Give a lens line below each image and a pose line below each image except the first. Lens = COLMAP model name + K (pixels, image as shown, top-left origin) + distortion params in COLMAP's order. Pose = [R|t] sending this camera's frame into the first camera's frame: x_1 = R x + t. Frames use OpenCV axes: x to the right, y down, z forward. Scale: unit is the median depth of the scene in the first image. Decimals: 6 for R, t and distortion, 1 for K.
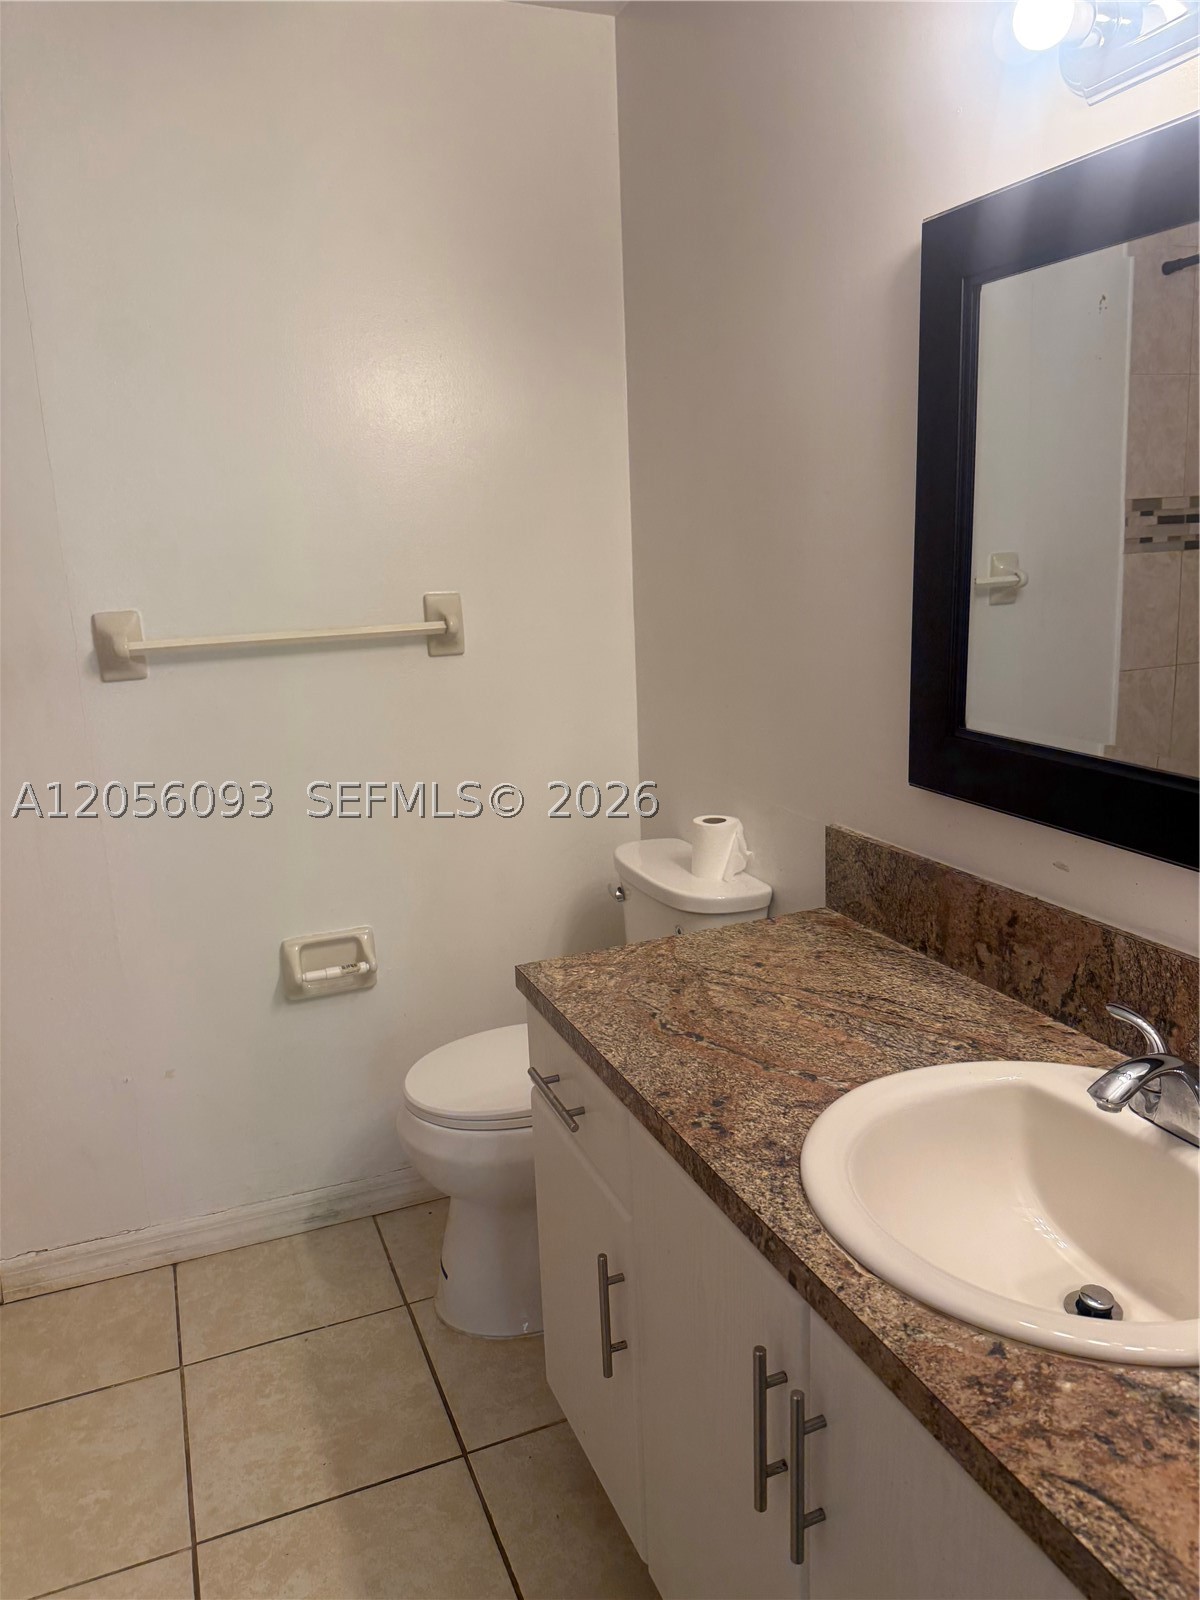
lens RADIAL K [[1133.3, 0, 601.7], [0, 1133.3, 800.0], [0, 0, 1]] dist [0.004405, -0.011006]
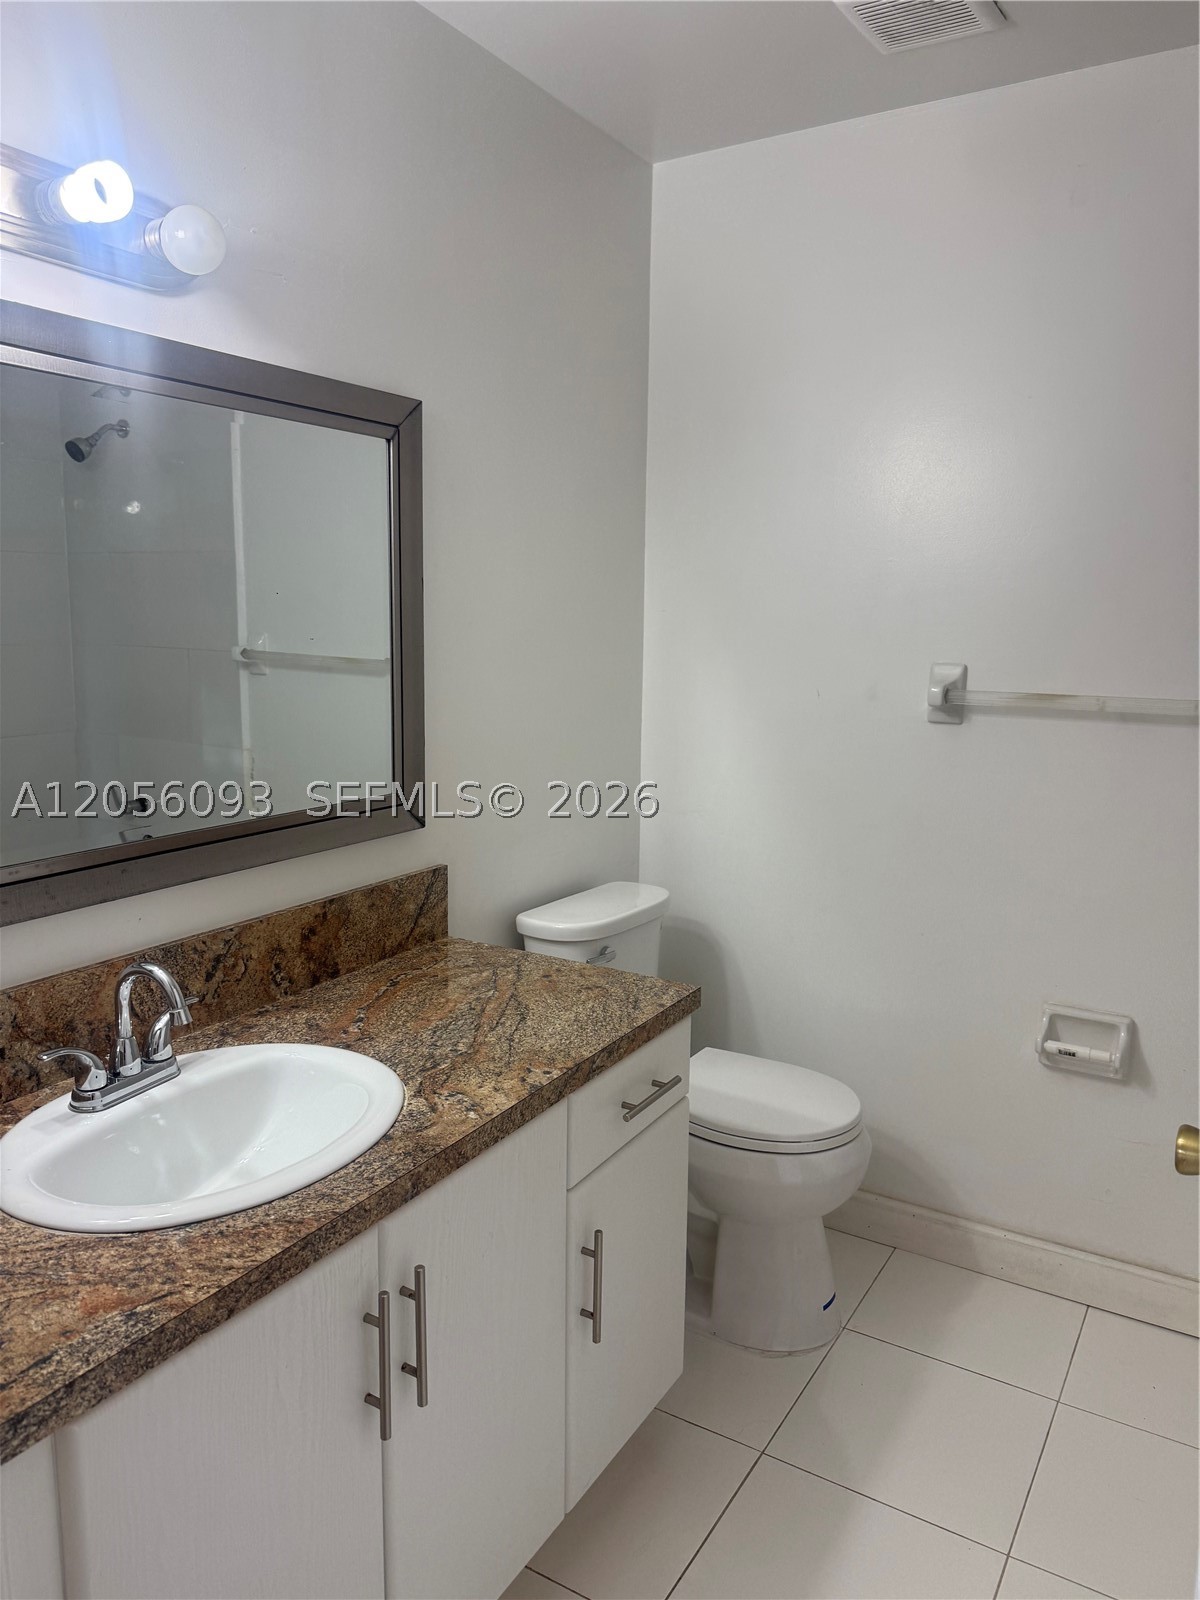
lens RADIAL K [[1133.3, 0, 608.2], [0, 1133.3, 801.3], [0, 0, 1]] dist [0.004405, -0.011006]
pose [[0.603503, 0.183175, -0.776035, 1.119346], [-0.217585, 0.974150, 0.060727, -0.123834], [0.767099, 0.132205, 0.627759, 0.302449]]
